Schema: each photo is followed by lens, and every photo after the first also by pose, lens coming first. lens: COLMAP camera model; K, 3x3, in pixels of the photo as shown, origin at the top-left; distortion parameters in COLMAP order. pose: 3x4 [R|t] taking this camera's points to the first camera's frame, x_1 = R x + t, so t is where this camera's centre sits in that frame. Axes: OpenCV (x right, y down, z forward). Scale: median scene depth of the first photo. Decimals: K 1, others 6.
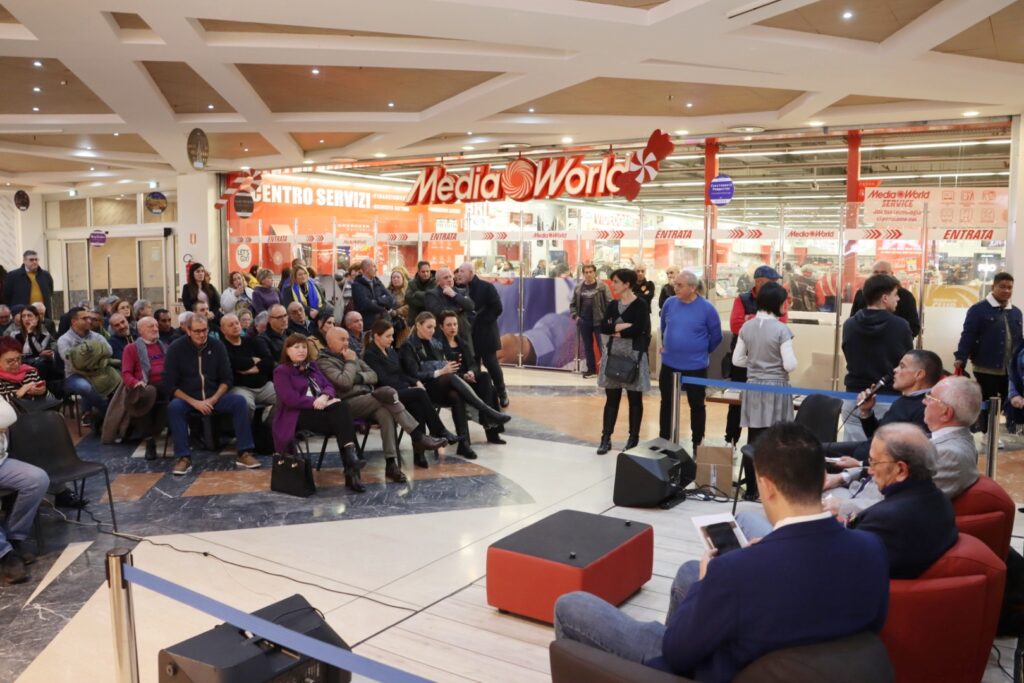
lens RADIAL K [[856.5, 0, 502.7], [0, 856.5, 340.0], [0, 0, 1]] dist [-0.156880, 0.123256]
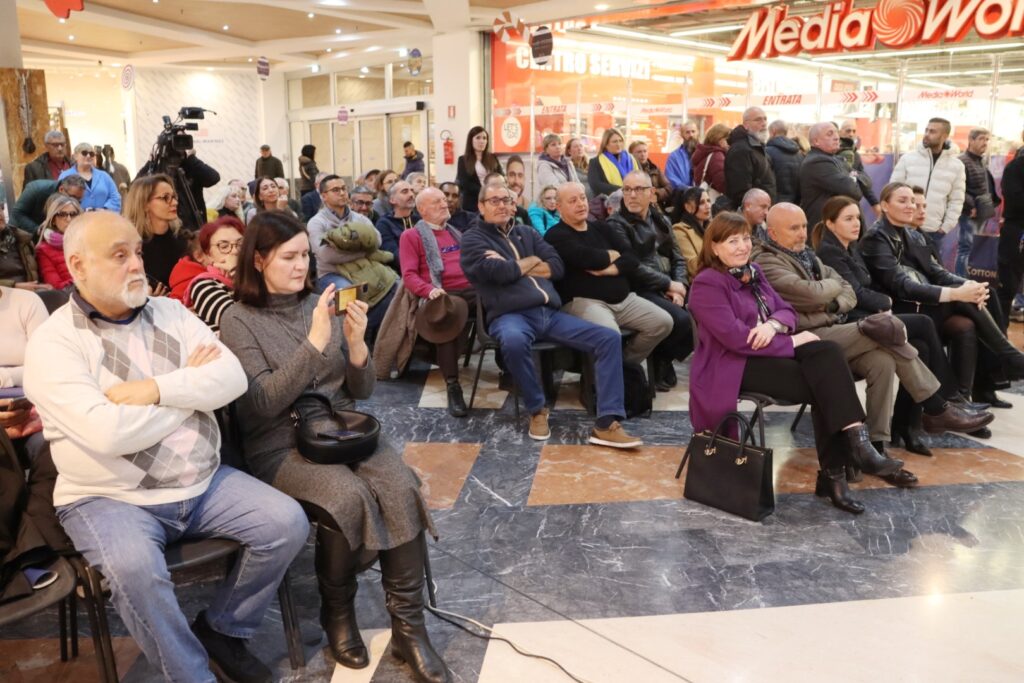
lens RADIAL K [[856.5, 0, 513.4], [0, 856.5, 348.5], [0, 0, 1]] dist [-0.156880, 0.123256]
pose [[0.969158, 0.048637, -0.241593, -0.134576], [-0.016983, 0.991182, 0.131415, 0.005866], [0.245855, -0.123259, 0.961438, 0.240543]]
